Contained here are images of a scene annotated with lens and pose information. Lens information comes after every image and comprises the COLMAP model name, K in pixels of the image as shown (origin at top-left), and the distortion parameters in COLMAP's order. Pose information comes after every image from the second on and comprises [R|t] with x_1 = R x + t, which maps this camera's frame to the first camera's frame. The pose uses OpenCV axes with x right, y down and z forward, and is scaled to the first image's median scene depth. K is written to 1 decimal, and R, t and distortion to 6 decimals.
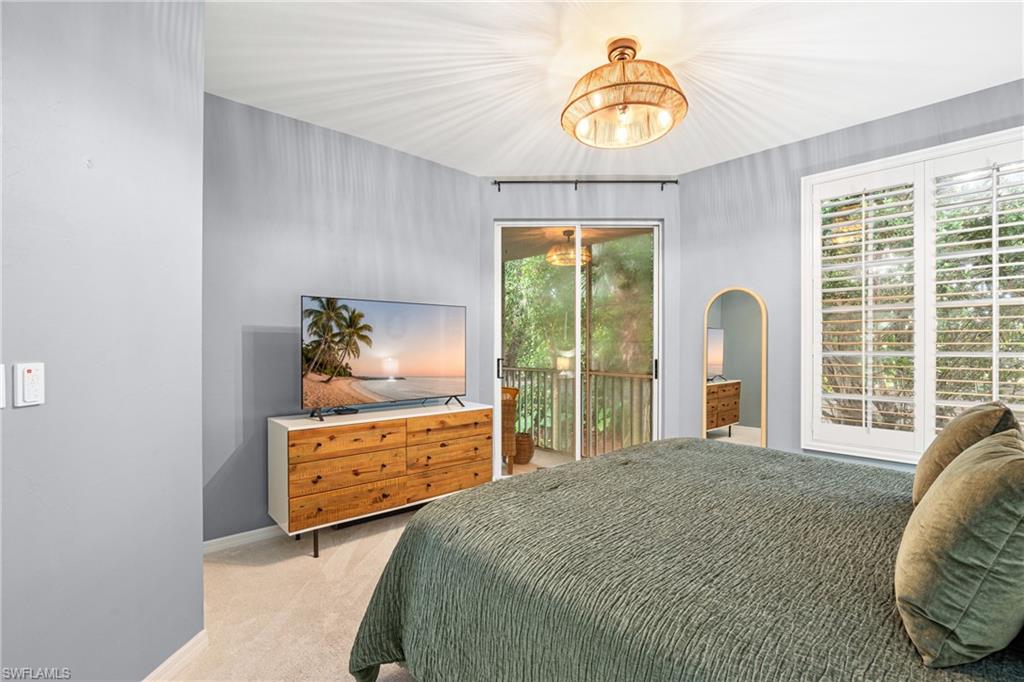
lens RADIAL K [[473.4, 0, 516.5], [0, 473.4, 347.8], [0, 0, 1]] dist [-0.013005, 0.001827]
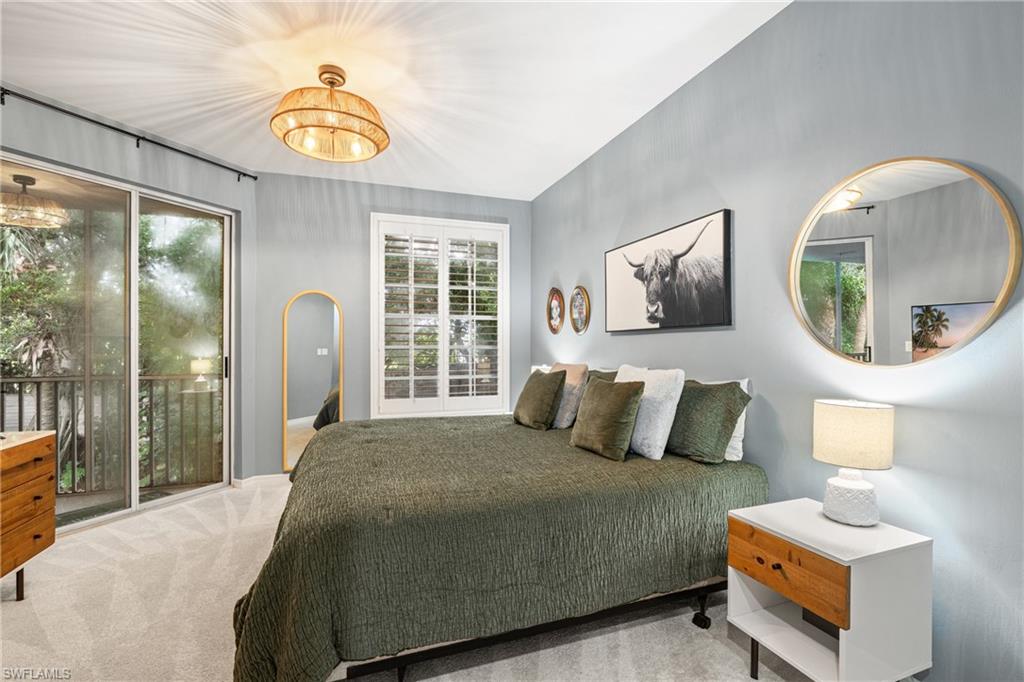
lens RADIAL K [[473.5, 0, 521.1], [0, 473.5, 345.0], [0, 0, 1]] dist [-0.008536, -0.000173]
pose [[0.383192, -0.006686, 0.923644, -0.368762], [0.004276, 0.999976, 0.005464, -0.002006], [-0.923659, 0.001856, 0.383212, 0.100849]]
